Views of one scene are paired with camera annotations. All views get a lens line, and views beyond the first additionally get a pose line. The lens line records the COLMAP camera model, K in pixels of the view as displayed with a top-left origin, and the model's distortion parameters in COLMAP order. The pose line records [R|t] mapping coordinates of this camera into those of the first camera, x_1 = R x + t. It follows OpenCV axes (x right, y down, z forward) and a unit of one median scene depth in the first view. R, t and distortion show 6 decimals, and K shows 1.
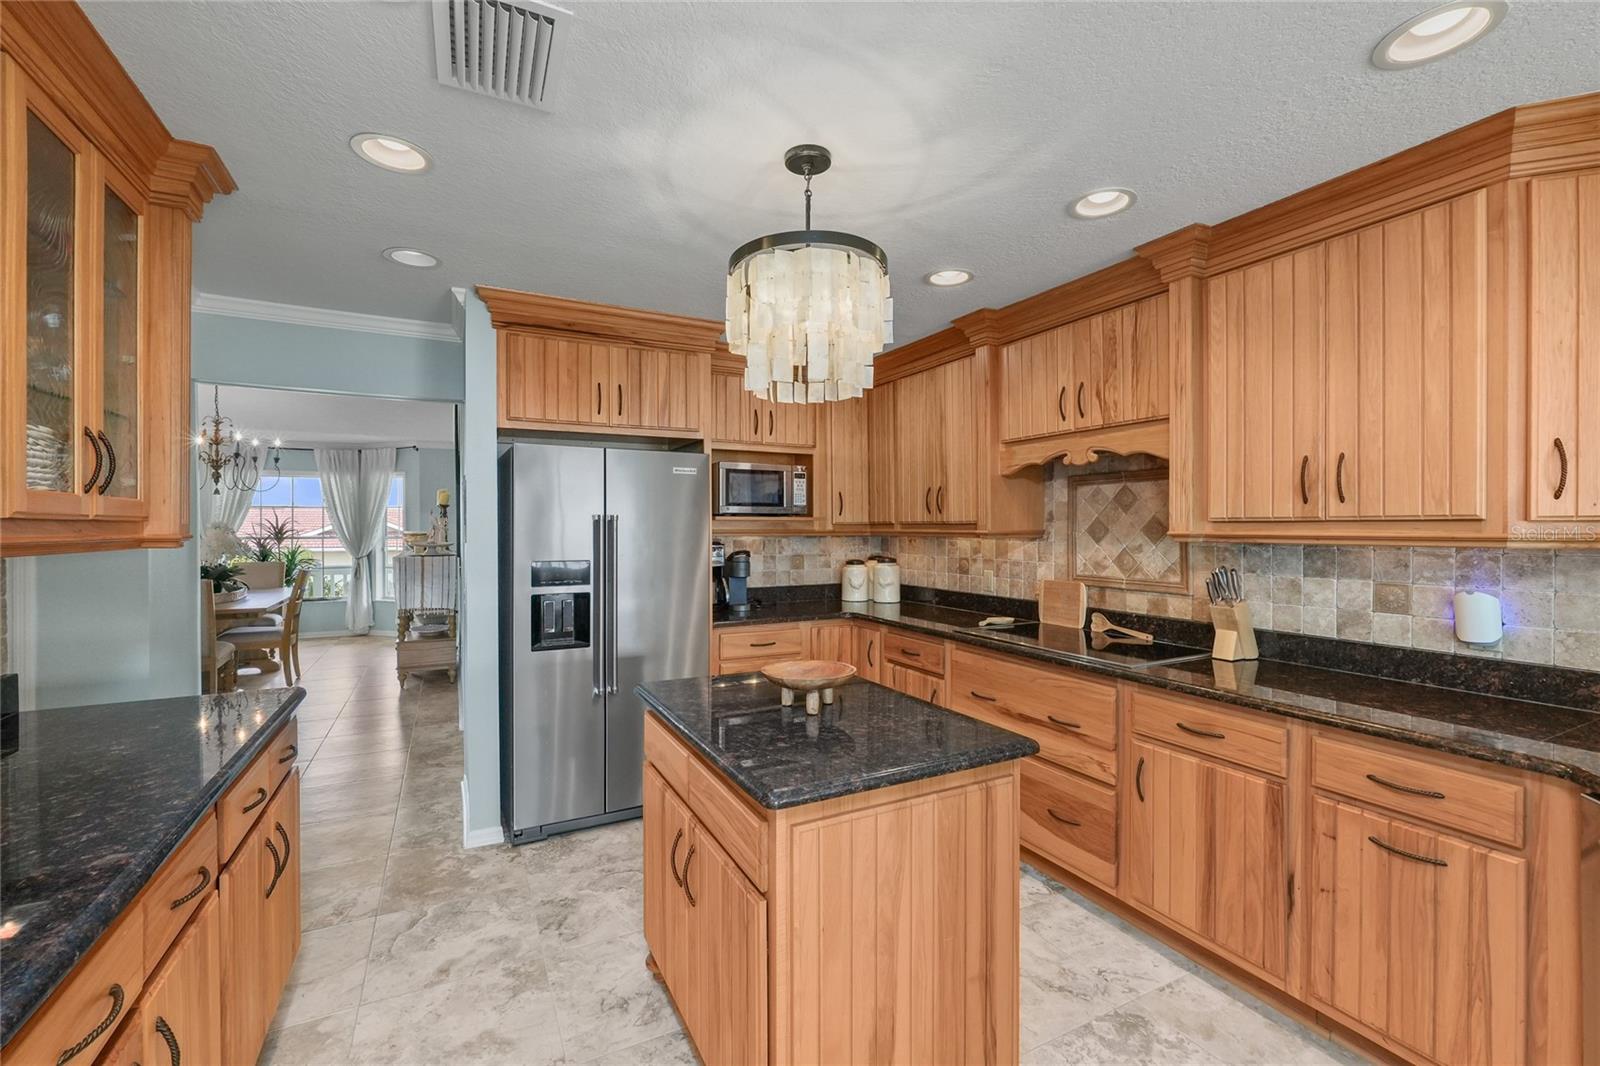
lens RADIAL K [[672.8, 0, 801.1], [0, 672.8, 531.1], [0, 0, 1]] dist [-0.014464, 0.005685]
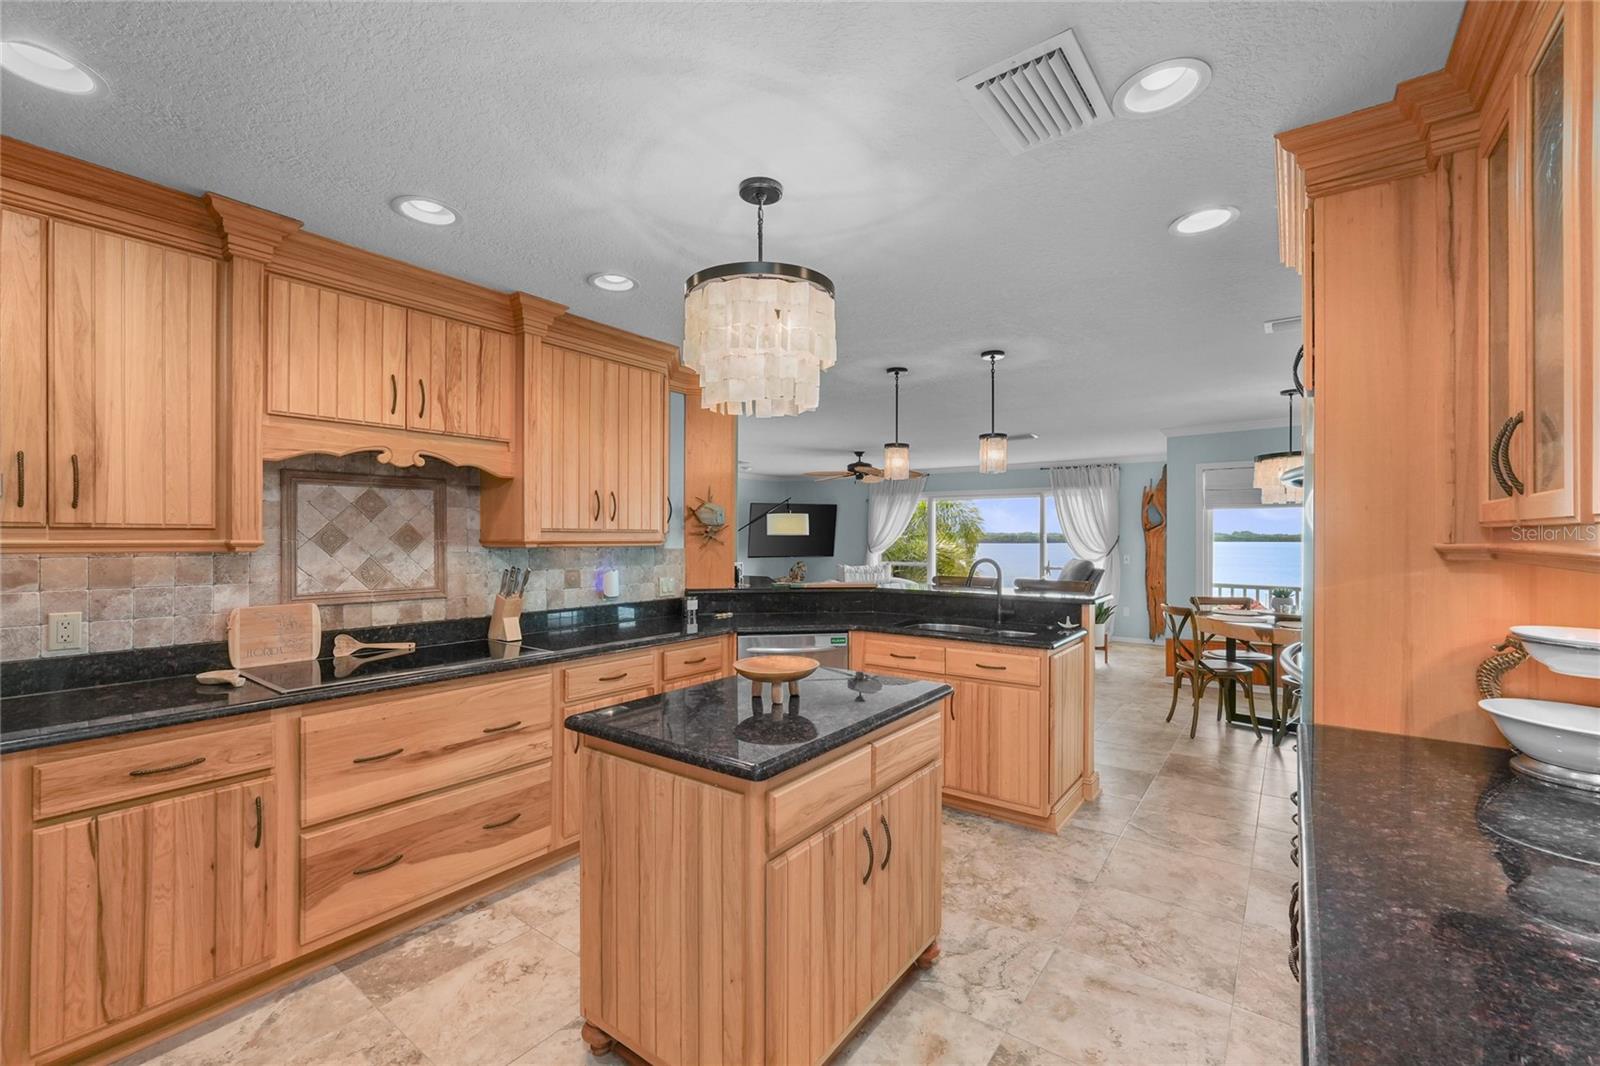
lens RADIAL K [[672.8, 0, 794.4], [0, 672.8, 539.3], [0, 0, 1]] dist [-0.014464, 0.005685]
pose [[-0.429654, -0.004310, 0.902983, -0.585792], [0.003740, 0.999972, 0.006552, -0.004068], [-0.902986, 0.006193, -0.429625, 0.847050]]
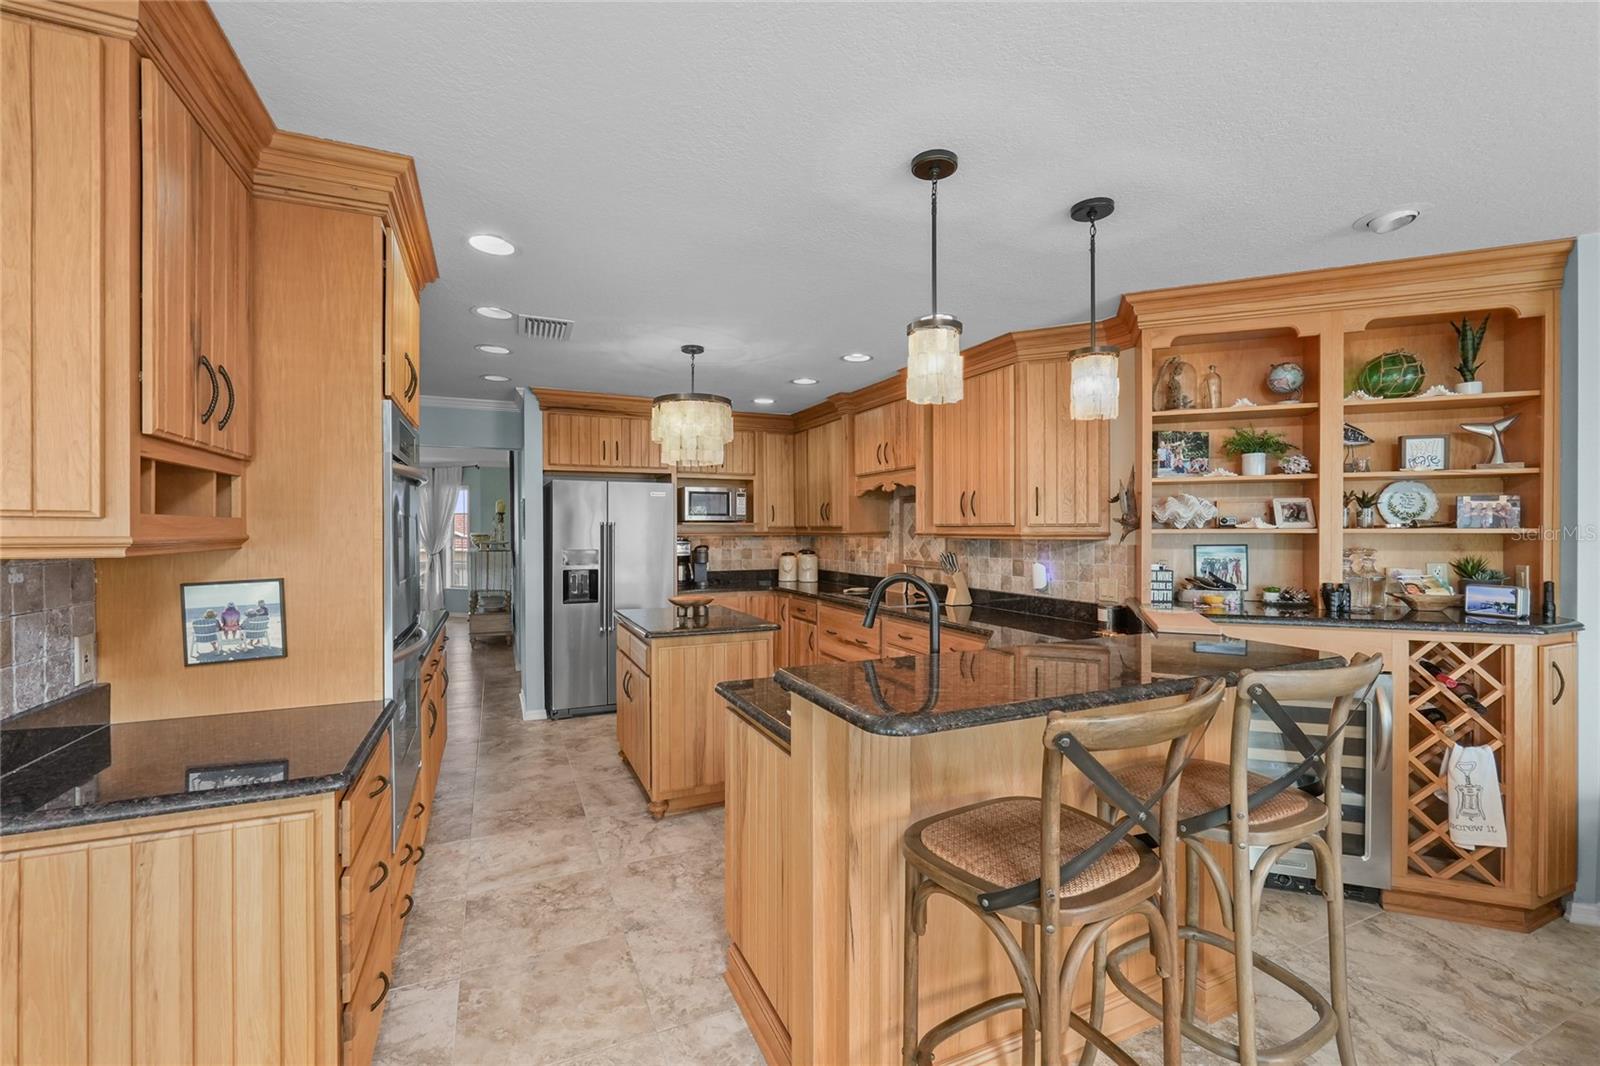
lens RADIAL K [[672.8, 0, 806.9], [0, 672.8, 533.9], [0, 0, 1]] dist [-0.014464, 0.005685]
pose [[0.998912, -0.000626, -0.046628, 0.271126], [0.000656, 1.000000, 0.000638, 0.003764], [0.046627, -0.000668, 0.998912, -0.614404]]
